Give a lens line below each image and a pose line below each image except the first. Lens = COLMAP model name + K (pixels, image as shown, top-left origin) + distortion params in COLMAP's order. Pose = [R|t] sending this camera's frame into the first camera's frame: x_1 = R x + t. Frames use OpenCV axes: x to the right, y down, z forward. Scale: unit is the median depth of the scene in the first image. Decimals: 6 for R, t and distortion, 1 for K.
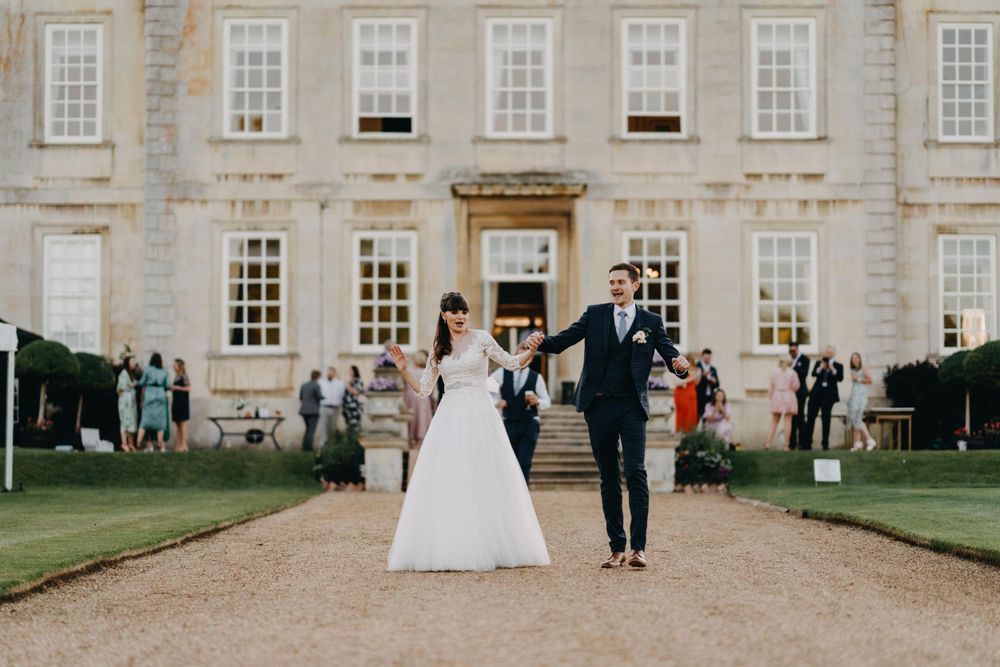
lens RADIAL K [[989.4, 0, 500.0], [0, 989.4, 333.5], [0, 0, 1]] dist [-0.052752, -0.002392]
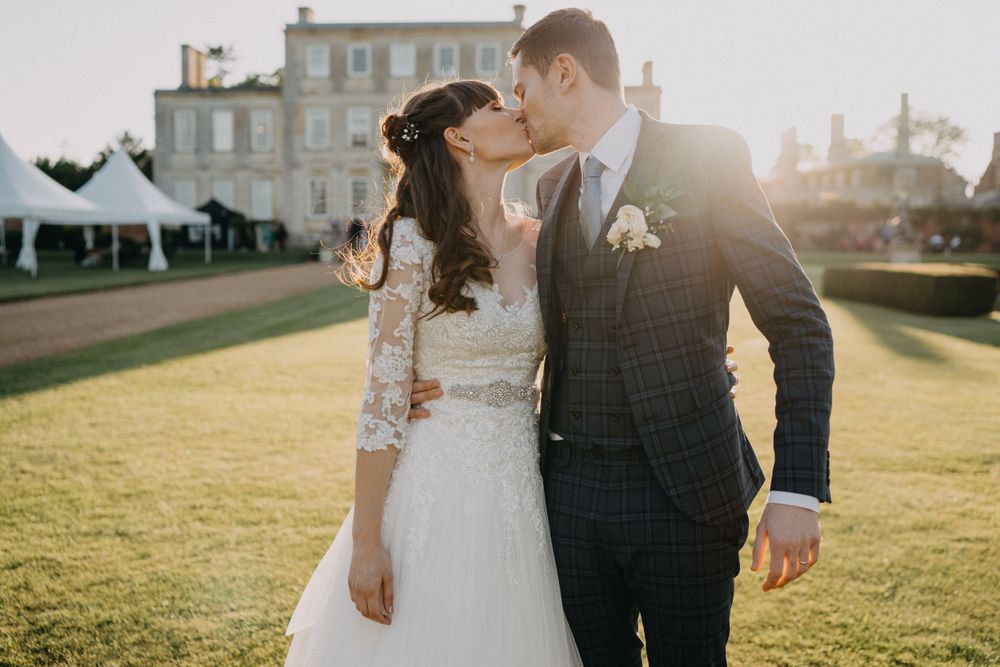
lens RADIAL K [[989.4, 0, 500.0], [0, 989.4, 333.5], [0, 0, 1]] dist [-0.052752, -0.002392]
pose [[0.999562, 0.007499, -0.028620, 0.401755], [-0.003435, 0.990222, 0.139459, -0.056694], [0.029386, -0.139299, 0.989814, -2.072637]]
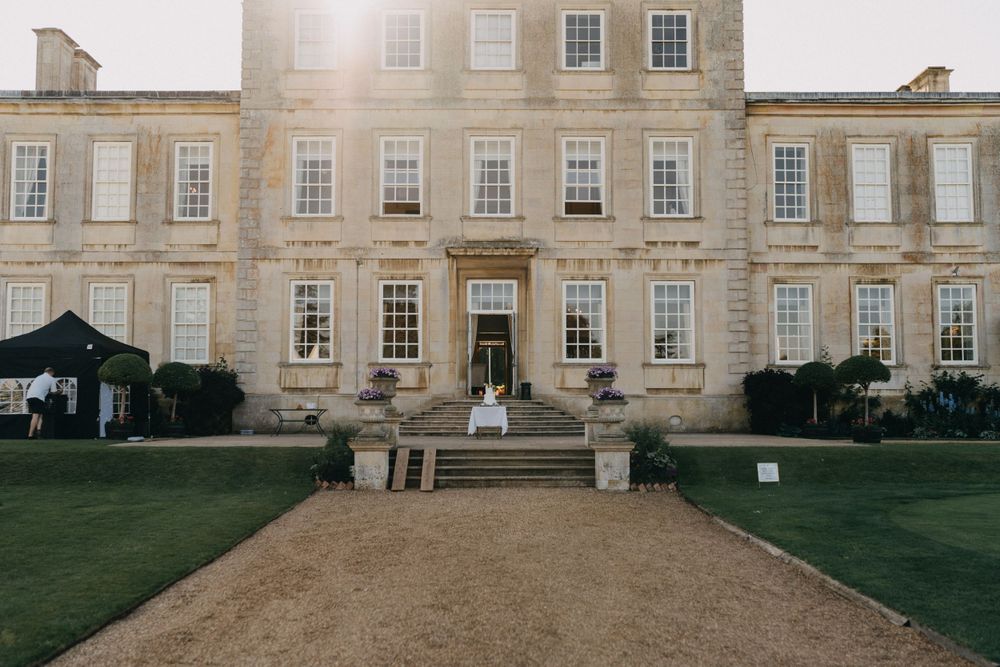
lens RADIAL K [[989.4, 0, 500.0], [0, 989.4, 333.5], [0, 0, 1]] dist [-0.052752, -0.002392]
pose [[0.999601, 0.002168, 0.028167, -0.010259], [-0.001740, 0.999883, -0.015203, -0.002205], [-0.028197, 0.015148, 0.999488, -0.477009]]
